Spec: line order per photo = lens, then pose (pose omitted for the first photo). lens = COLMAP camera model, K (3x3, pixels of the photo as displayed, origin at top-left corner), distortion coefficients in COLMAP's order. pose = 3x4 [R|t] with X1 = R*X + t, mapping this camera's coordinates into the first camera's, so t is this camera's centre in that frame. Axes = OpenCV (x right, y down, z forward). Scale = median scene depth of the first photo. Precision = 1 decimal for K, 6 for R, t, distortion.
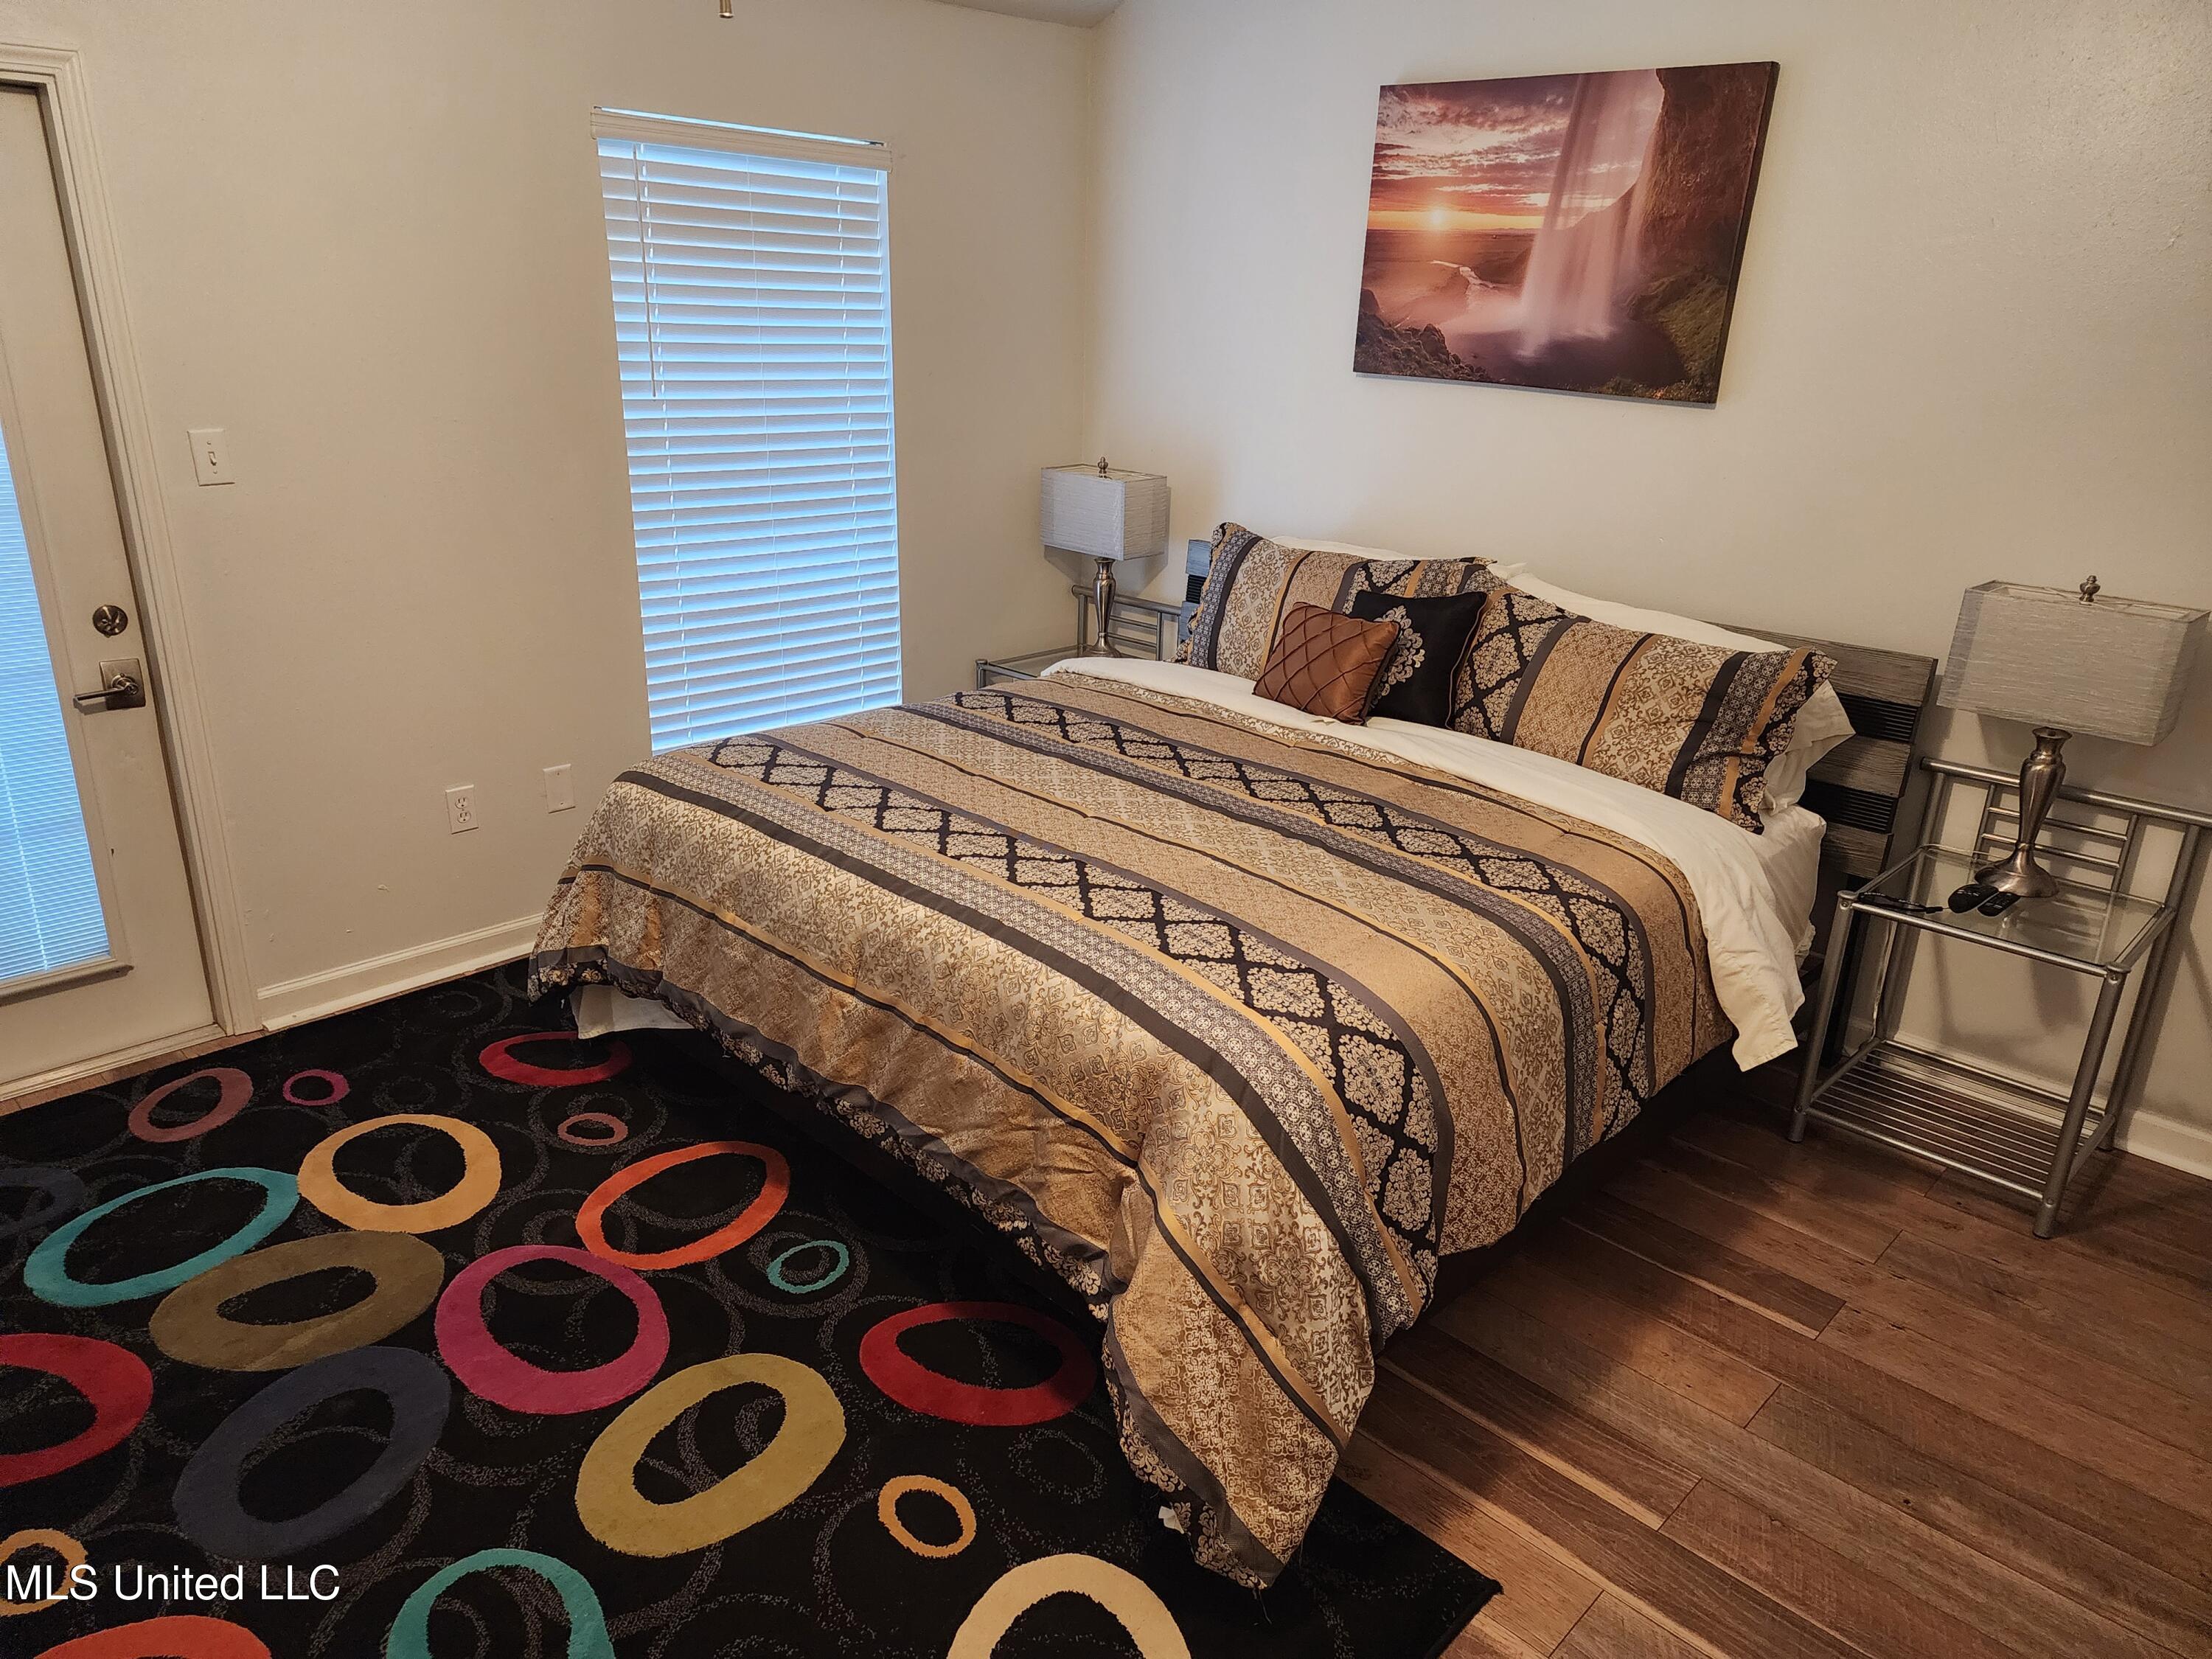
lens RADIAL K [[1473.1, 0, 1104.5], [0, 1473.1, 801.6], [0, 0, 1]] dist [0.085386, -0.070168]
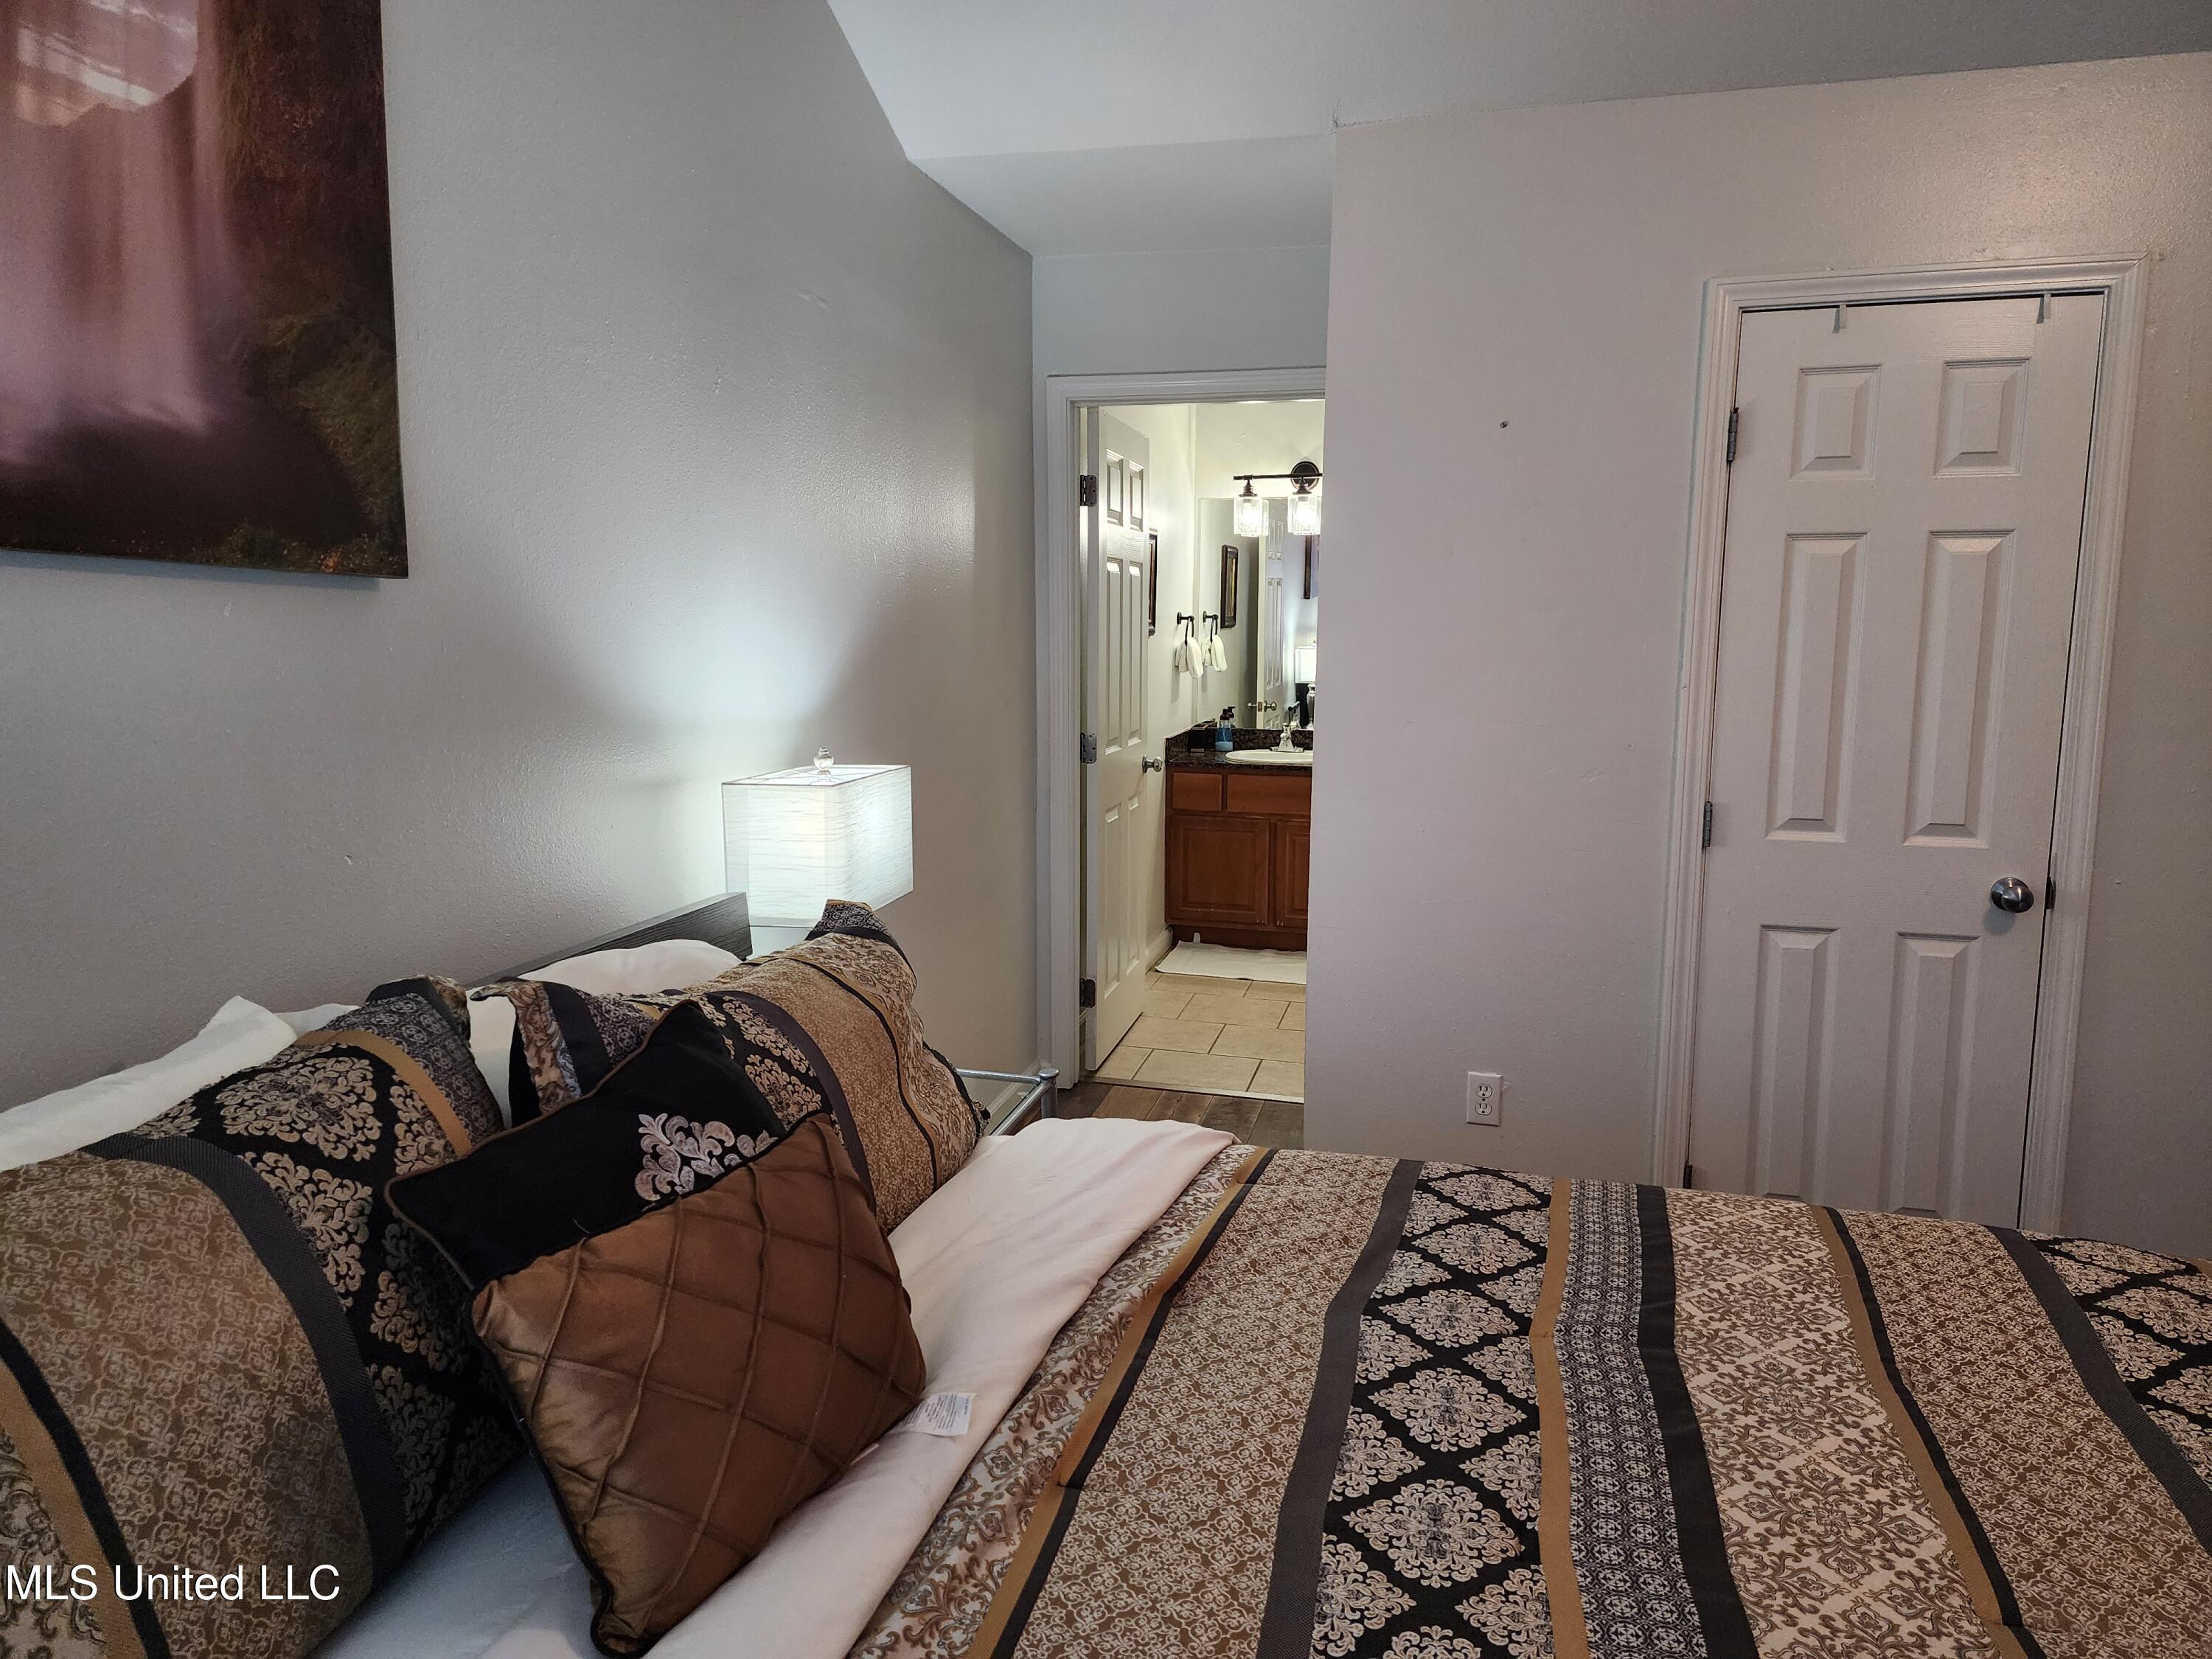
lens RADIAL K [[1473.1, 0, 1104.5], [0, 1473.1, 801.6], [0, 0, 1]] dist [0.085386, -0.070168]
pose [[-0.496528, -0.140442, 0.856584, -0.160270], [0.257734, 0.918467, 0.299986, -0.285592], [-0.828875, 0.369722, -0.419848, 1.036523]]
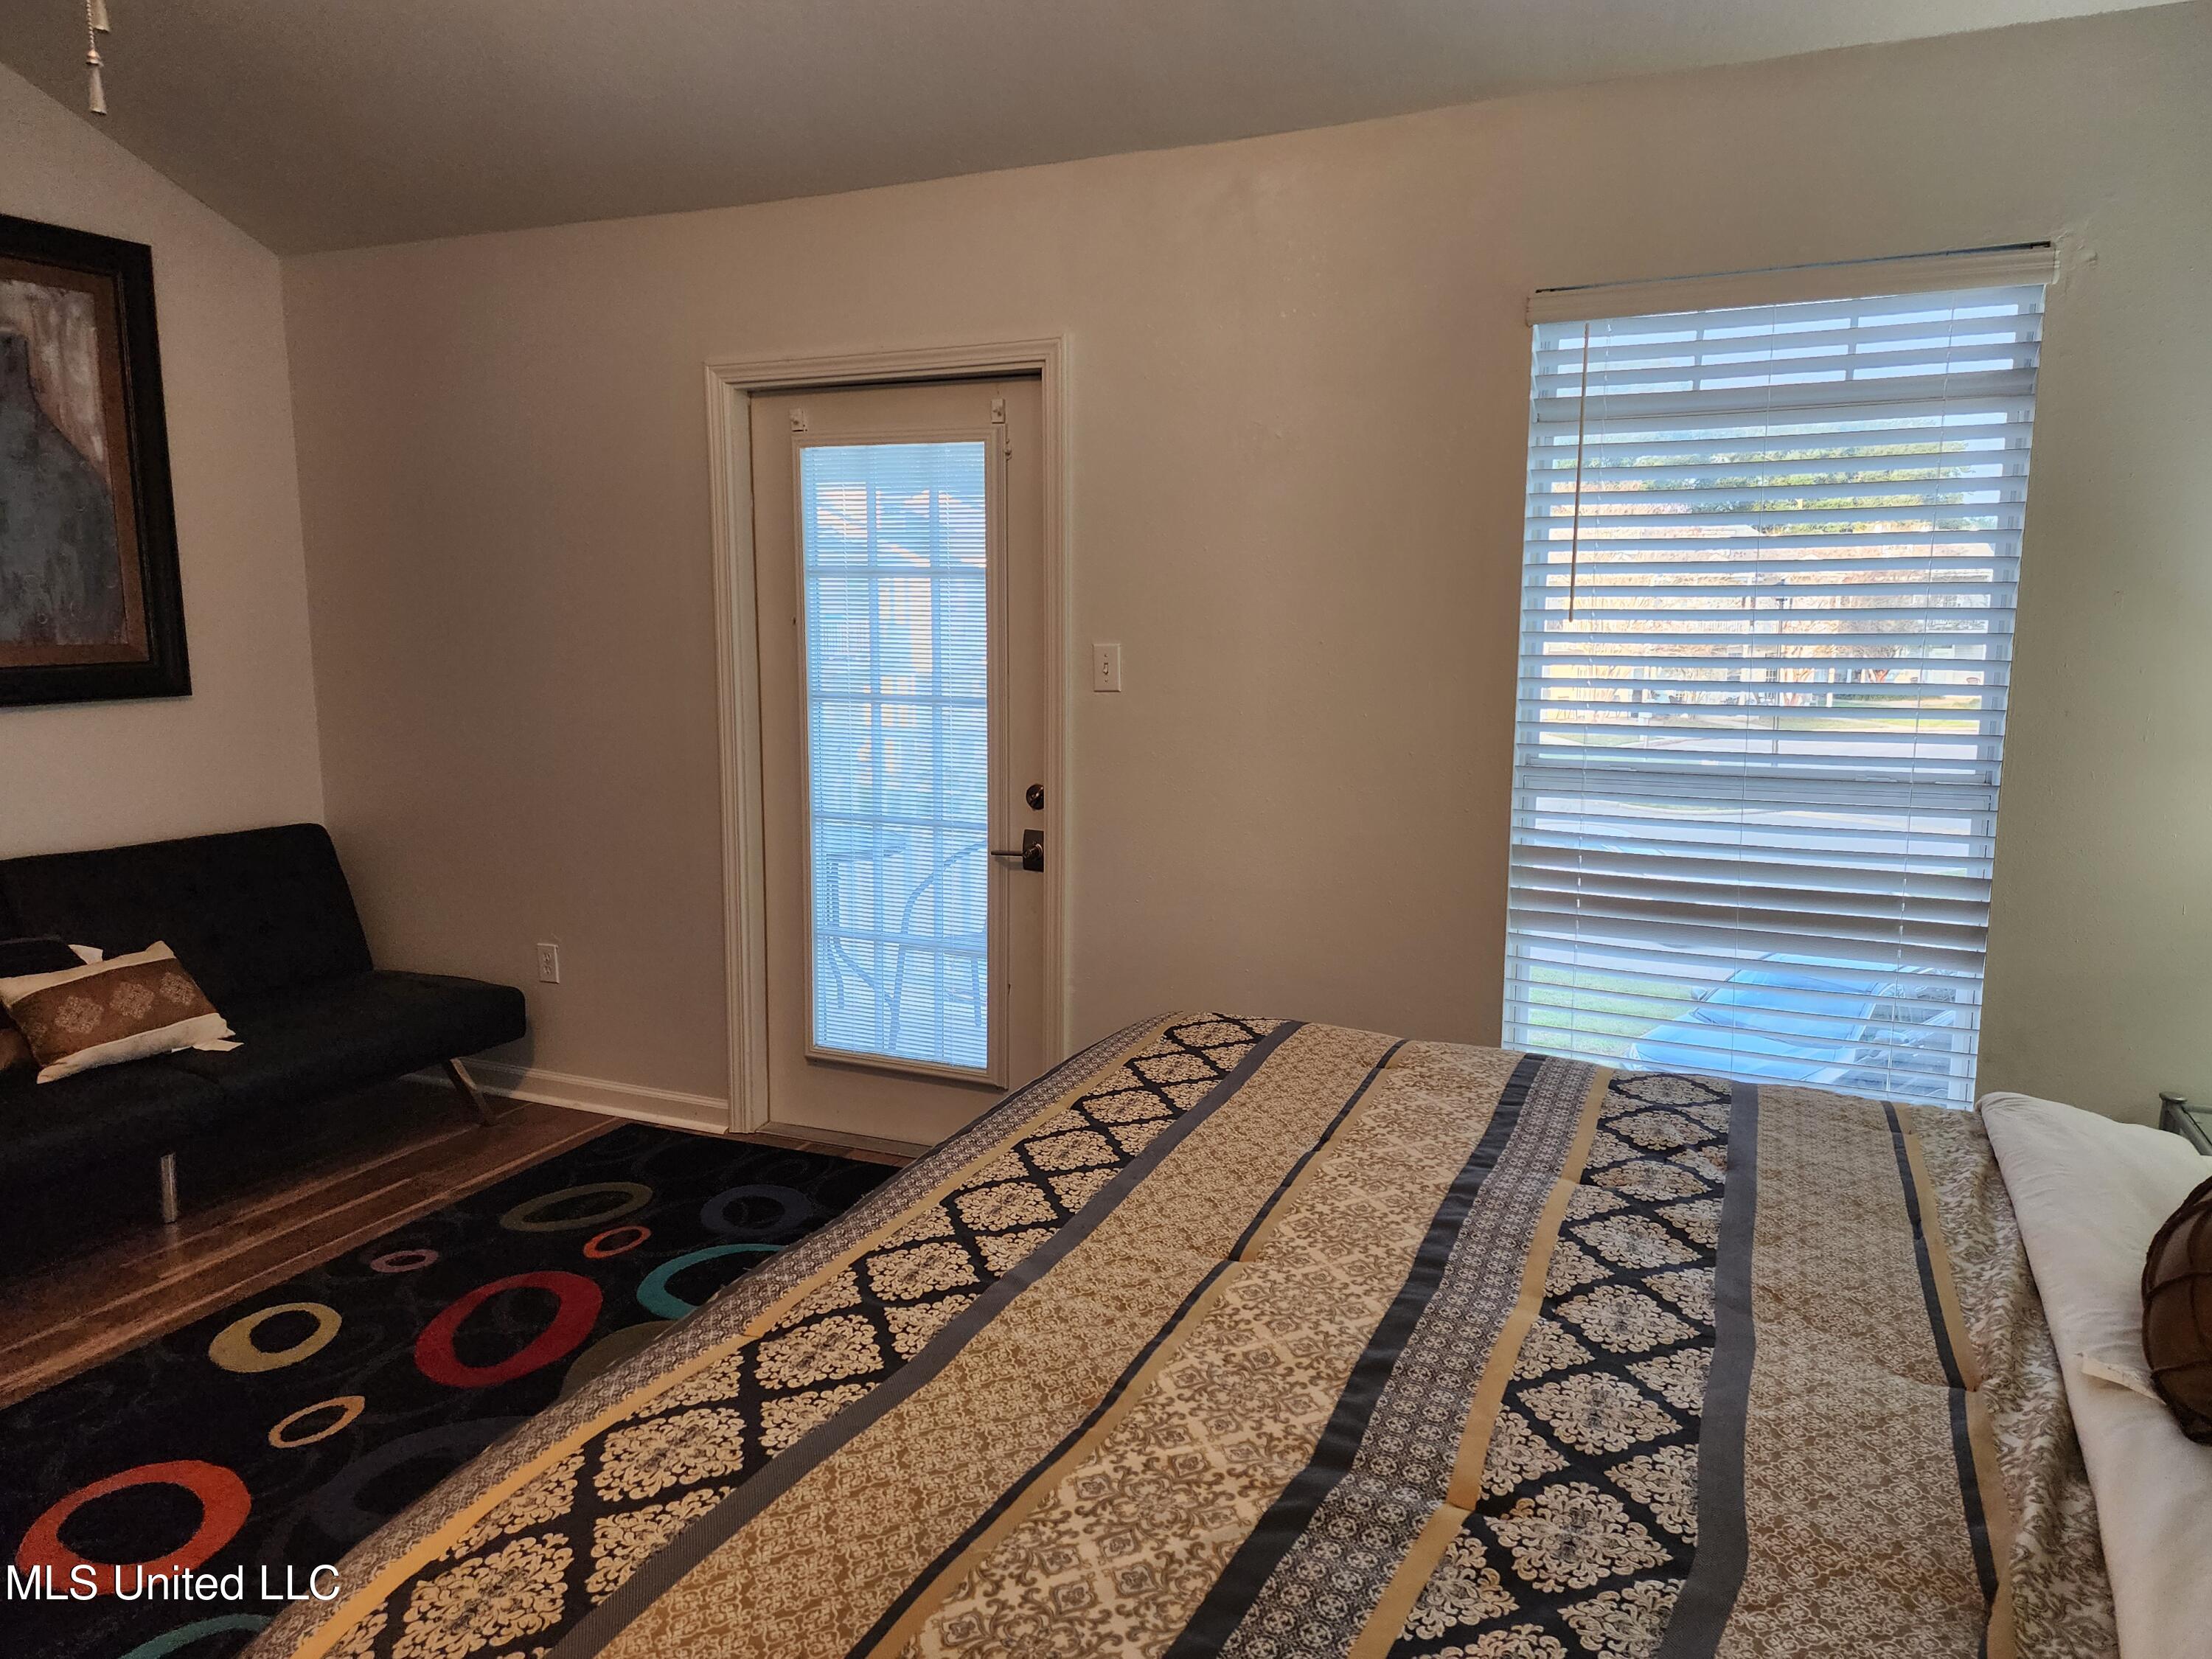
lens RADIAL K [[1453.2, 0, 1103.9], [0, 1453.2, 809.0], [0, 0, 1]] dist [0.086520, -0.067284]
pose [[0.350958, 0.108664, -0.930065, 0.391164], [-0.289655, 0.957128, 0.002525, -0.116878], [0.890465, 0.268512, 0.367387, 0.571025]]
